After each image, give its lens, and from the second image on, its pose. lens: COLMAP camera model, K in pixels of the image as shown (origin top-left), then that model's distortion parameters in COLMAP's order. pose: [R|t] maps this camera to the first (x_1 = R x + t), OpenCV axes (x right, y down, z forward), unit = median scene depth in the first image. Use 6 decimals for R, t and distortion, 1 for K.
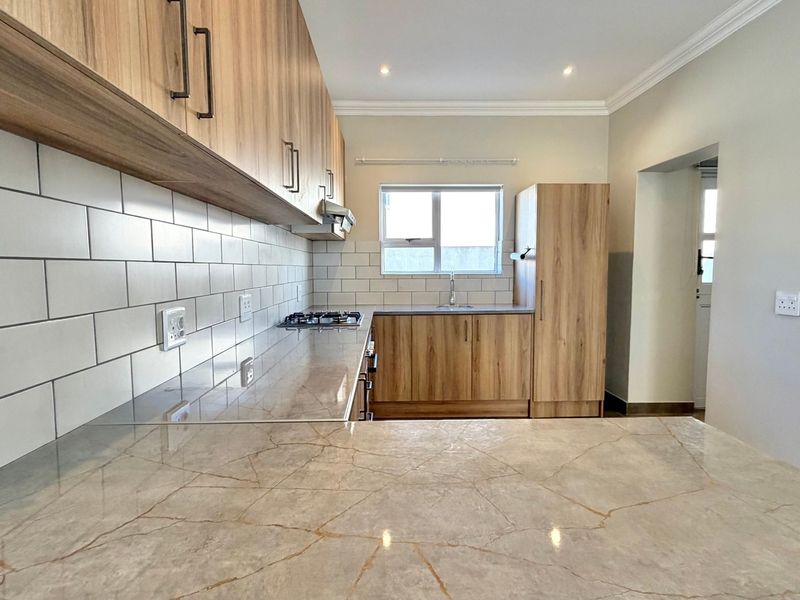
lens RADIAL K [[425.5, 0, 400.9], [0, 425.5, 300.5], [0, 0, 1]] dist [-0.002496, 0.002250]
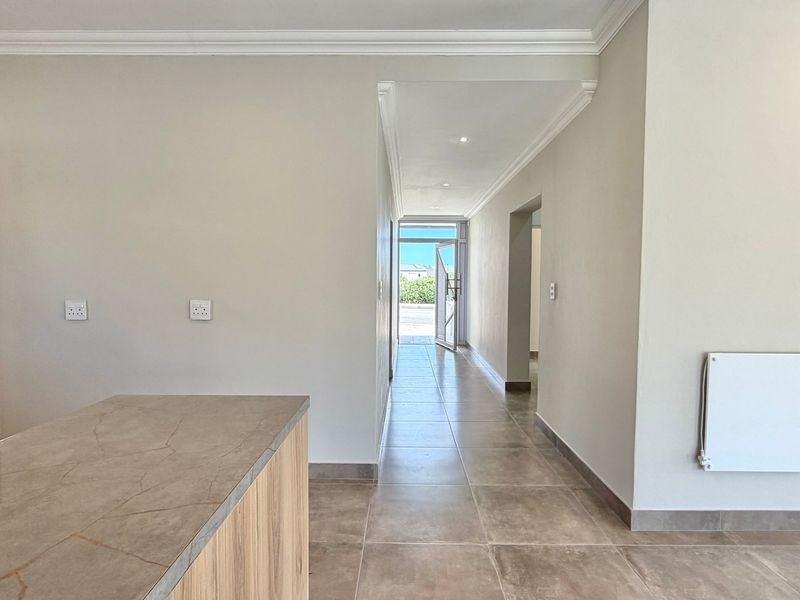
lens RADIAL K [[425.5, 0, 384.1], [0, 425.5, 300.5], [0, 0, 1]] dist [-0.002496, 0.002250]
pose [[0.065006, -0.037329, 0.997186, -0.854486], [0.064623, 0.997360, 0.033123, -0.015214], [-0.995790, 0.062288, 0.067246, 0.082278]]
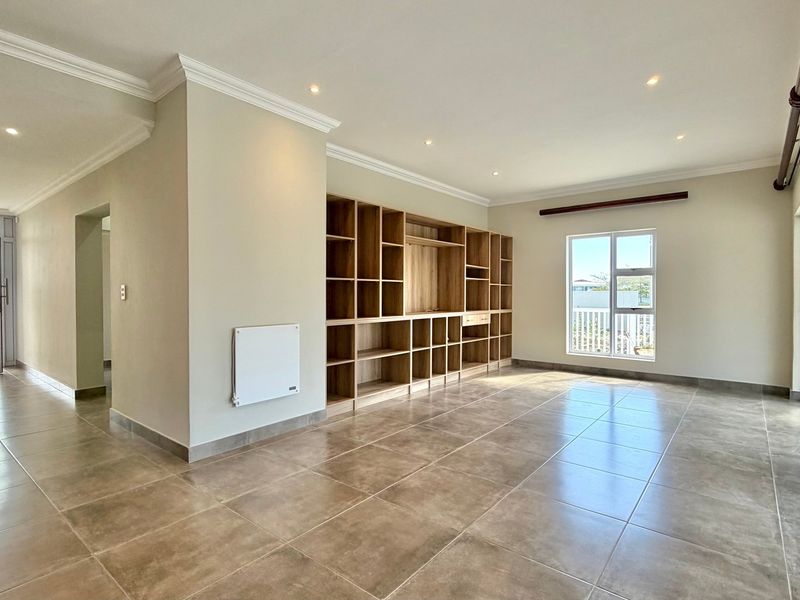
lens RADIAL K [[425.5, 0, 402.5], [0, 425.5, 299.3], [0, 0, 1]] dist [-0.002496, 0.002250]
pose [[-0.765069, 0.002080, 0.643945, -1.144239], [0.054126, 0.996664, 0.061089, 0.015993], [-0.641669, 0.081592, -0.762629, 0.141684]]
